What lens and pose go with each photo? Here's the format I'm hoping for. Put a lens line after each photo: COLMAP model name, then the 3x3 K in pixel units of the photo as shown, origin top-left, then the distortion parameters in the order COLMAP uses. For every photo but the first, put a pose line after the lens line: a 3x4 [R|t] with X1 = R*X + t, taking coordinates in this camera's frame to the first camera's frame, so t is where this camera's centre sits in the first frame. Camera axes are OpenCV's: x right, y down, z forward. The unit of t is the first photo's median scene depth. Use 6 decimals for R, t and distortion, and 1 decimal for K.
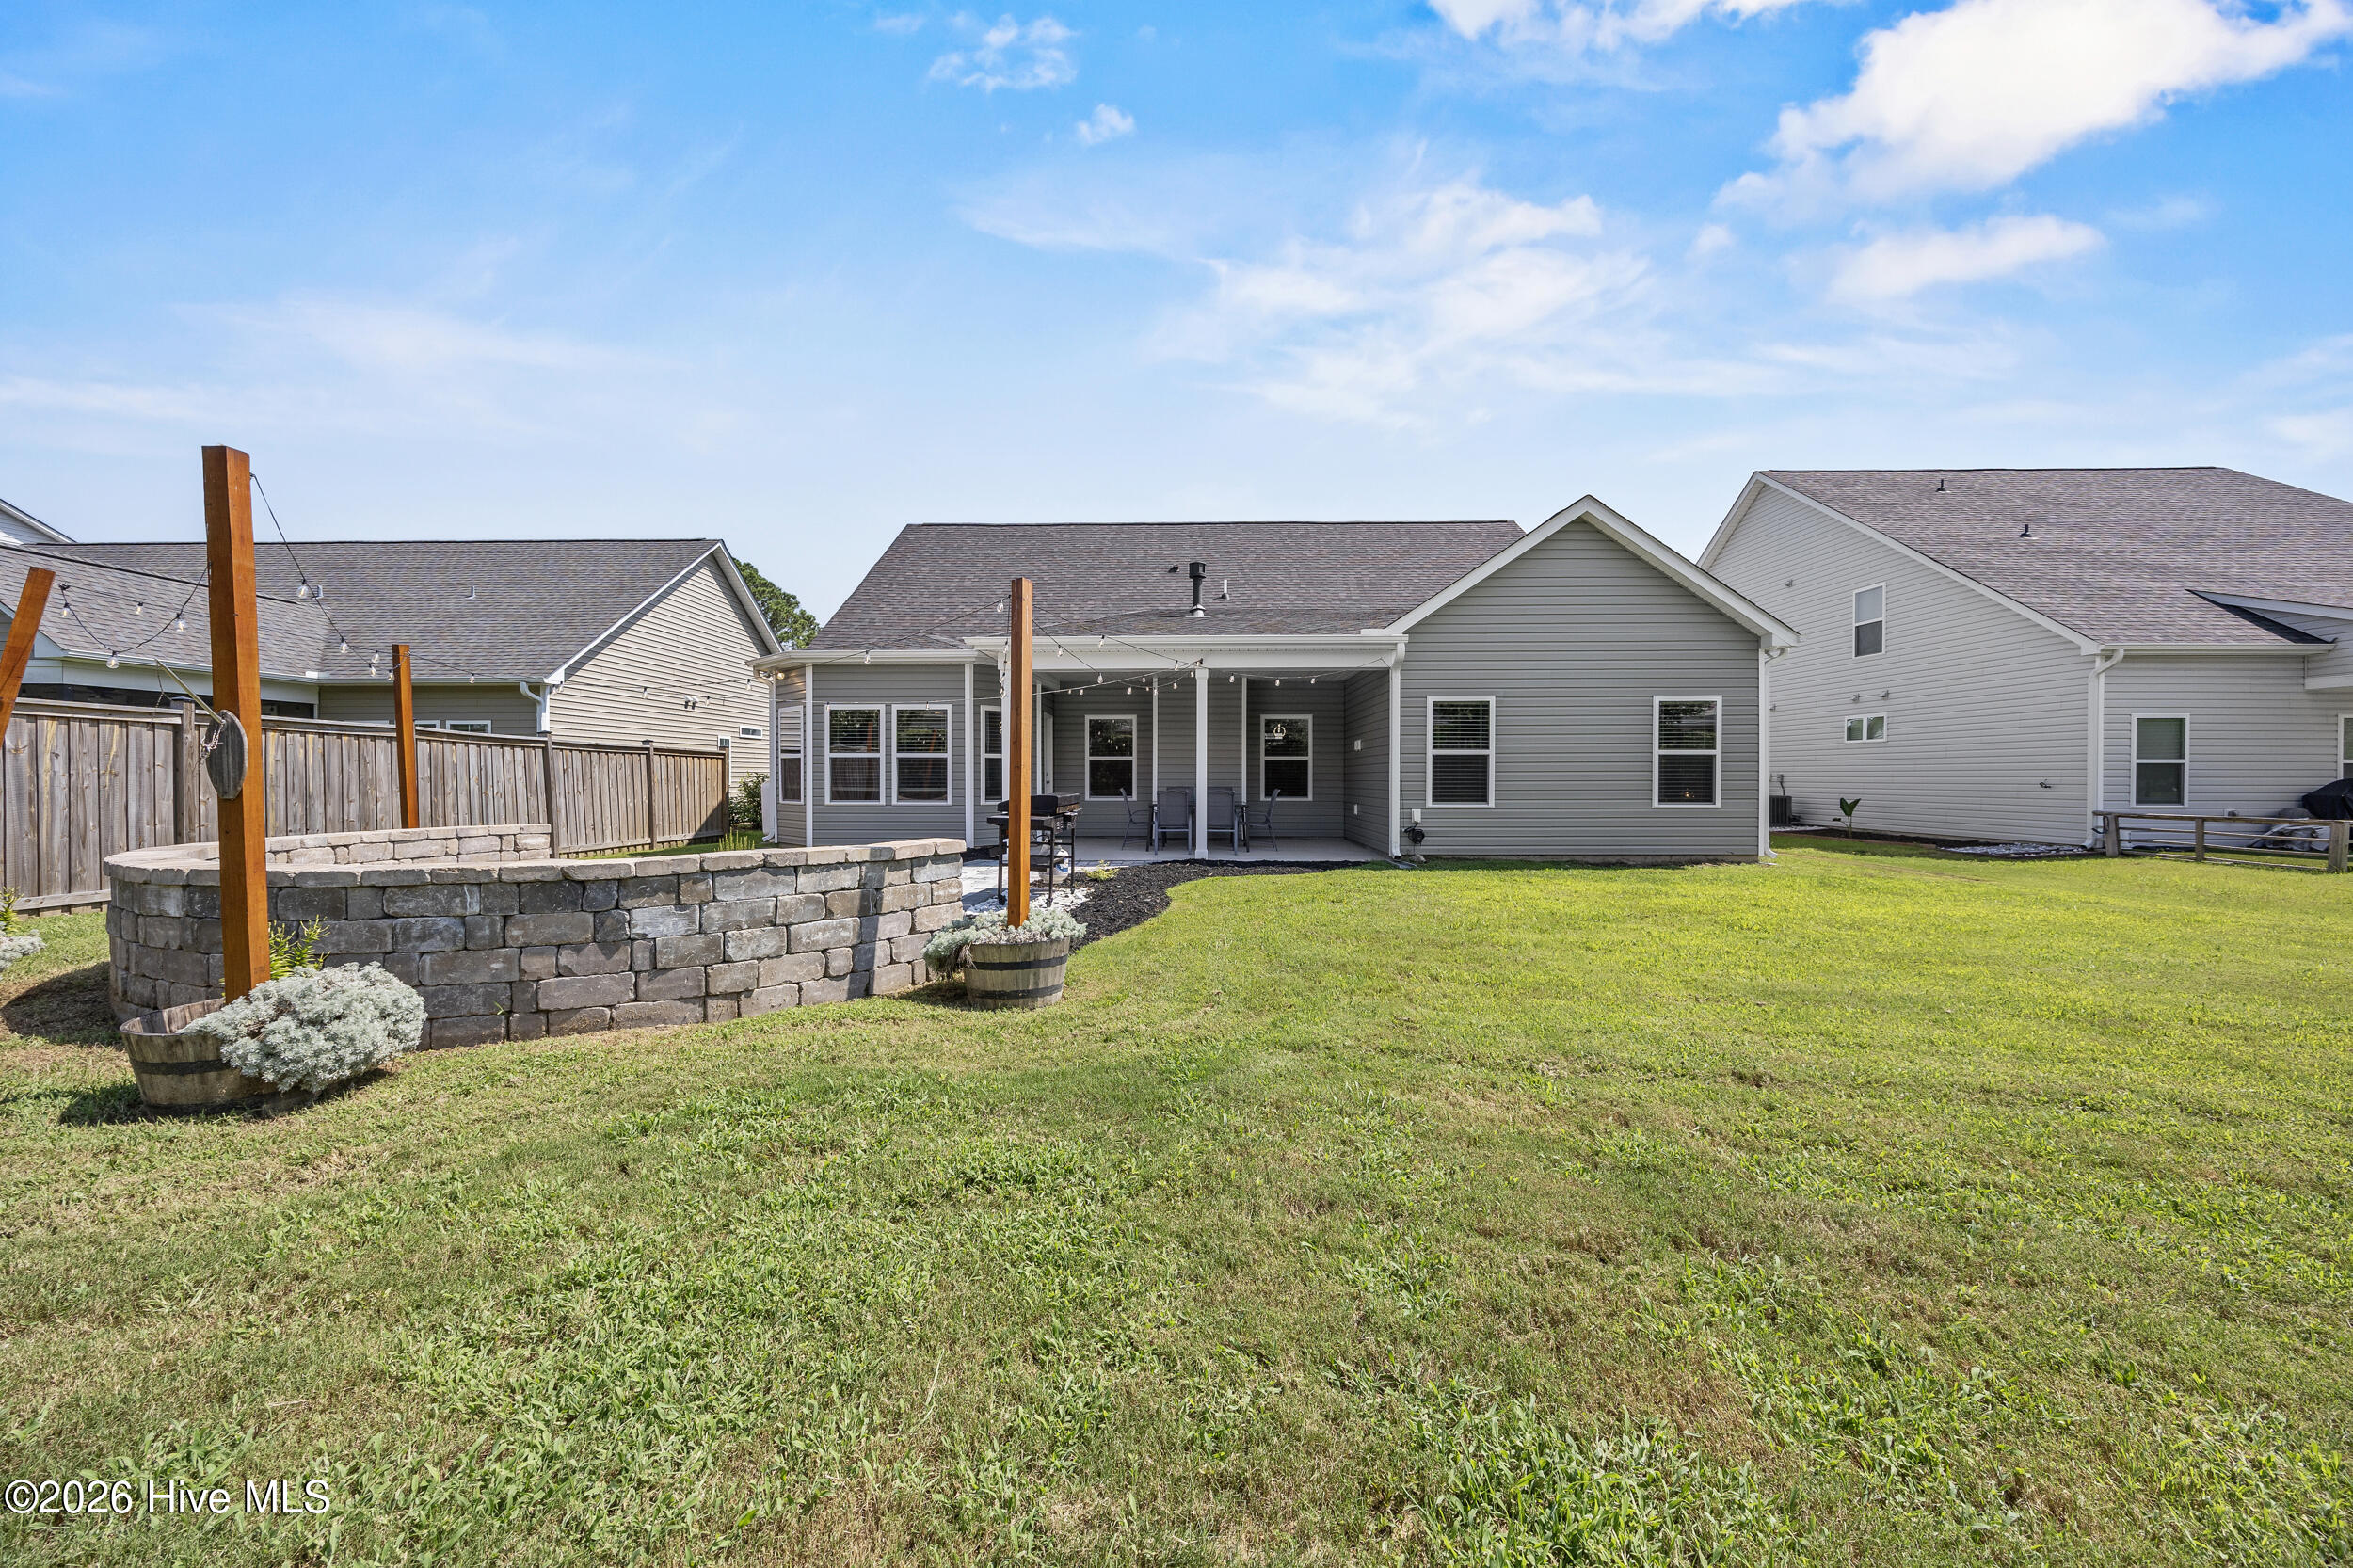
lens RADIAL K [[891.0, 0, 1176.0], [0, 891.0, 773.4], [0, 0, 1]] dist [-0.002448, 0.000130]
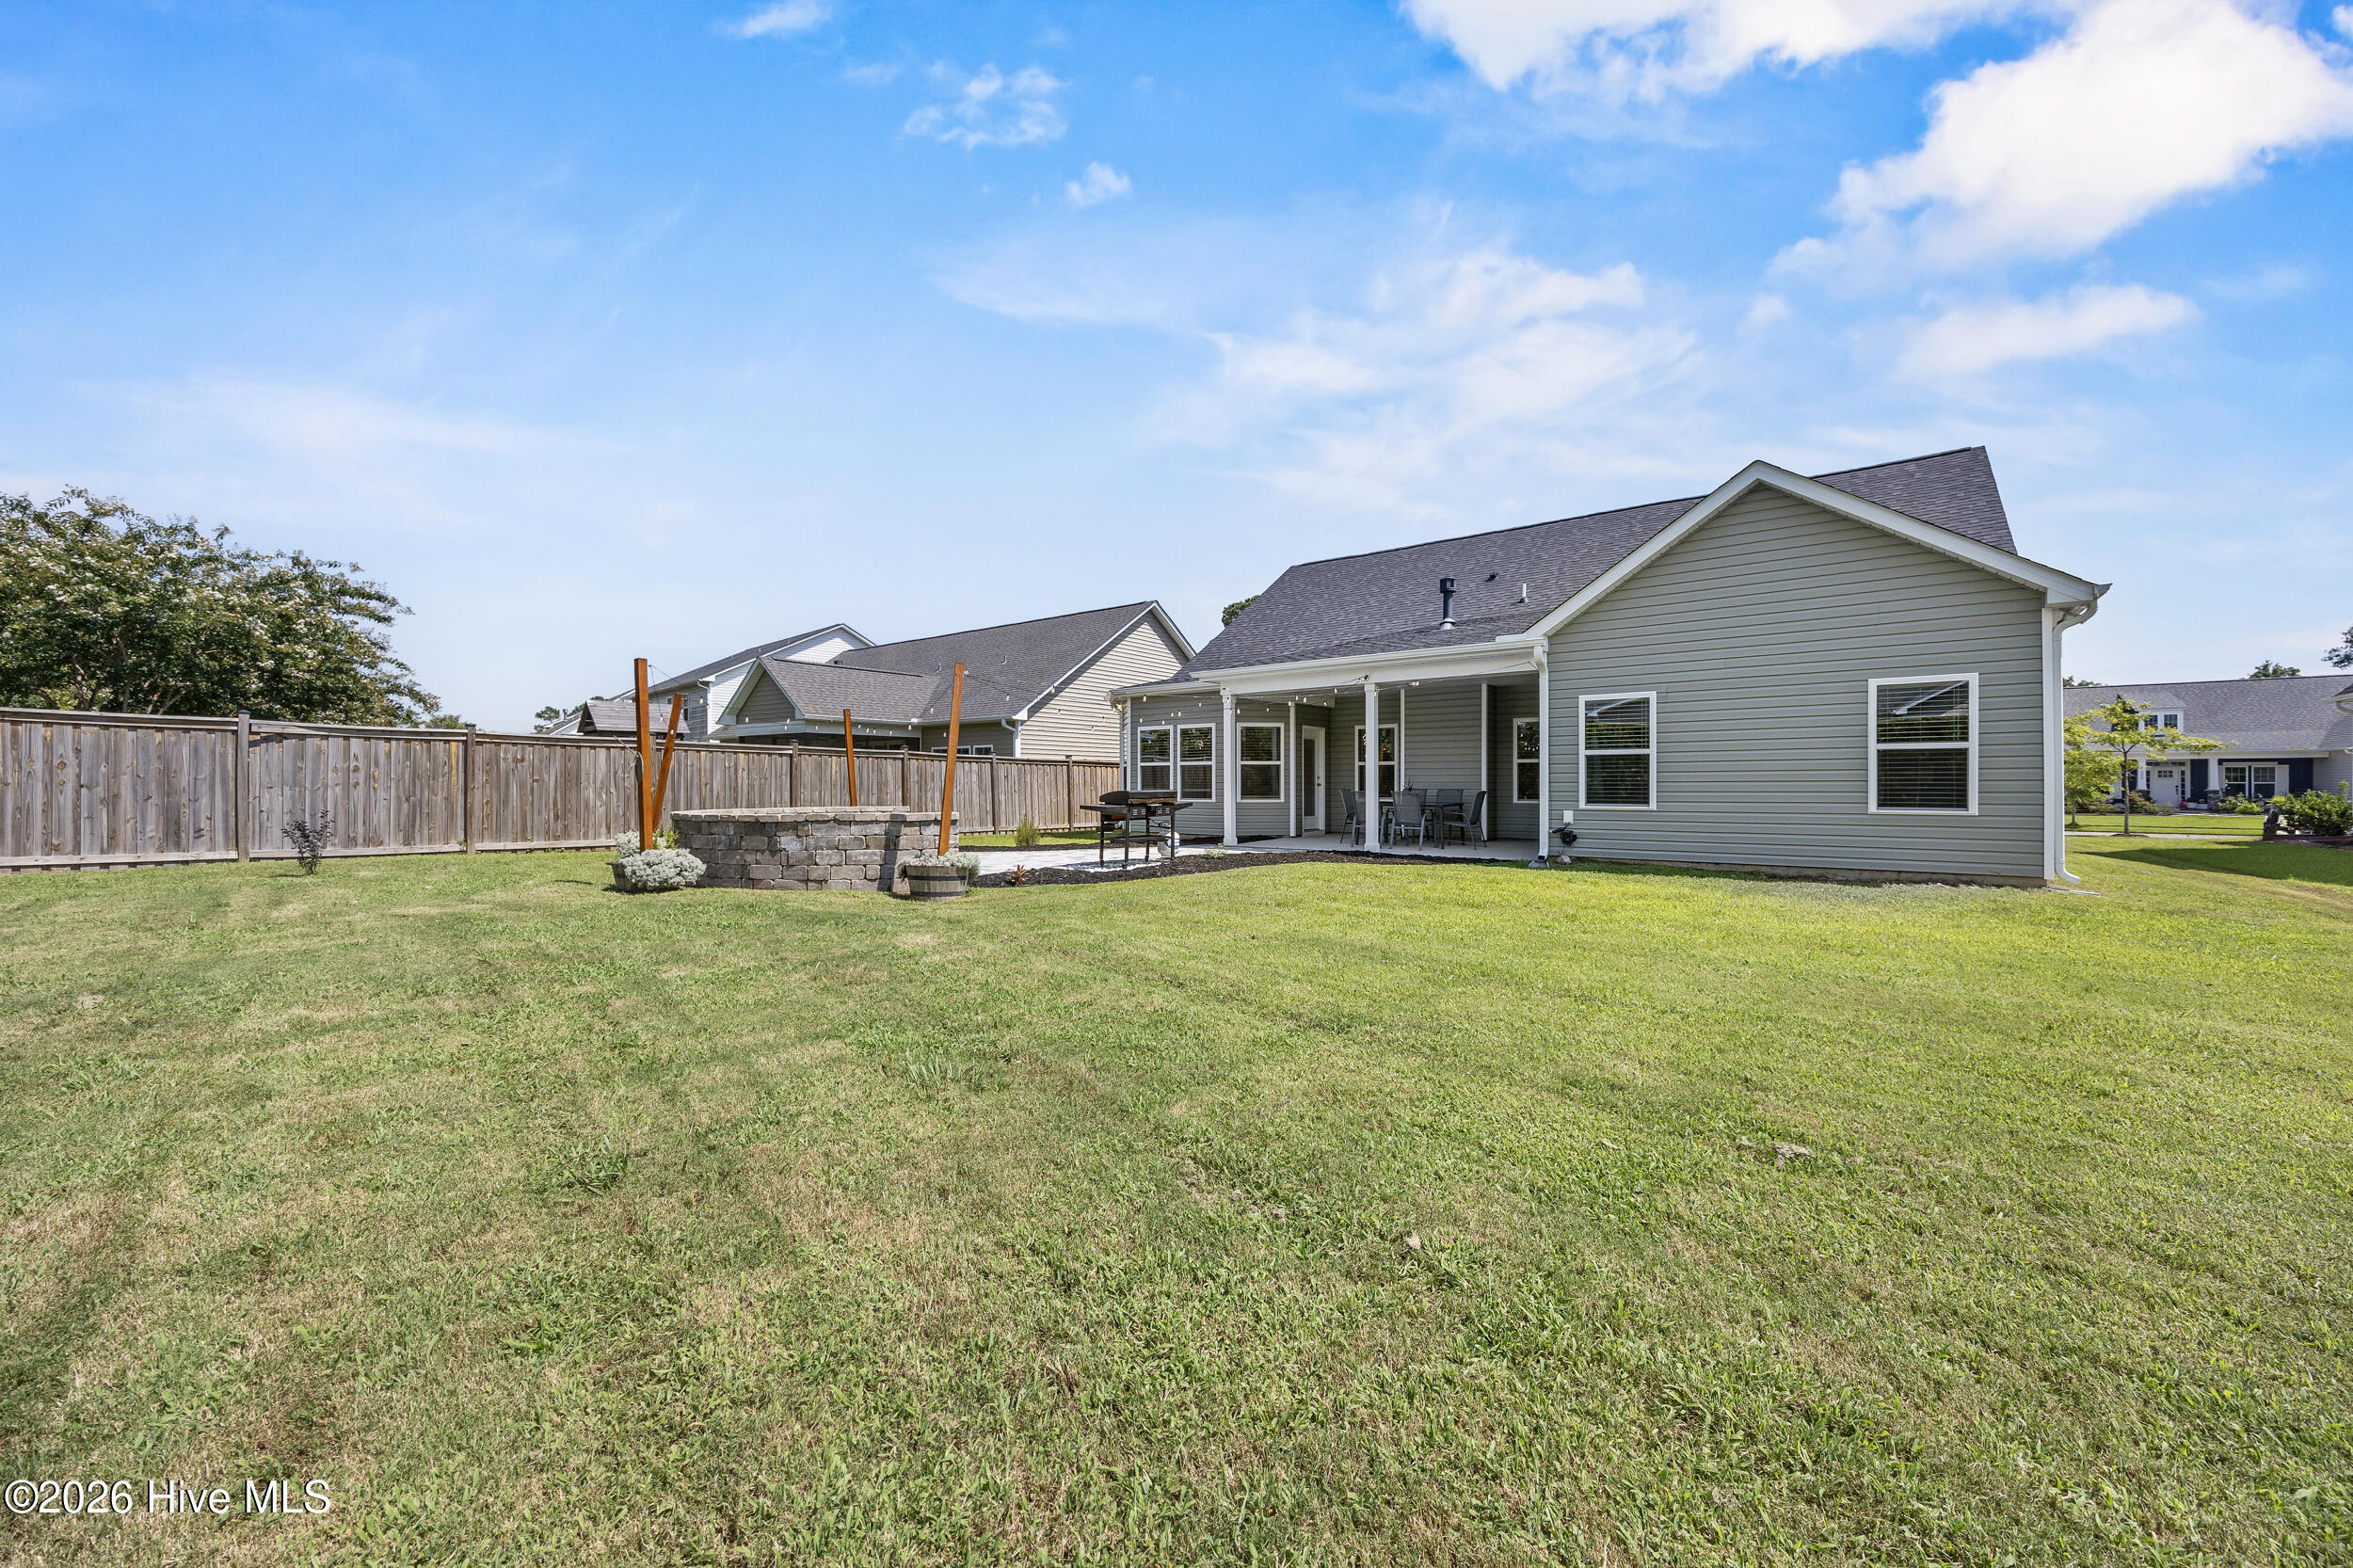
lens RADIAL K [[891.0, 0, 1178.1], [0, 891.0, 789.5], [0, 0, 1]] dist [-0.002448, 0.000130]
pose [[0.799195, 0.002742, -0.601065, 0.519827], [0.002779, 0.999962, 0.008256, 0.007318], [0.601065, -0.008269, 0.799157, -0.057569]]
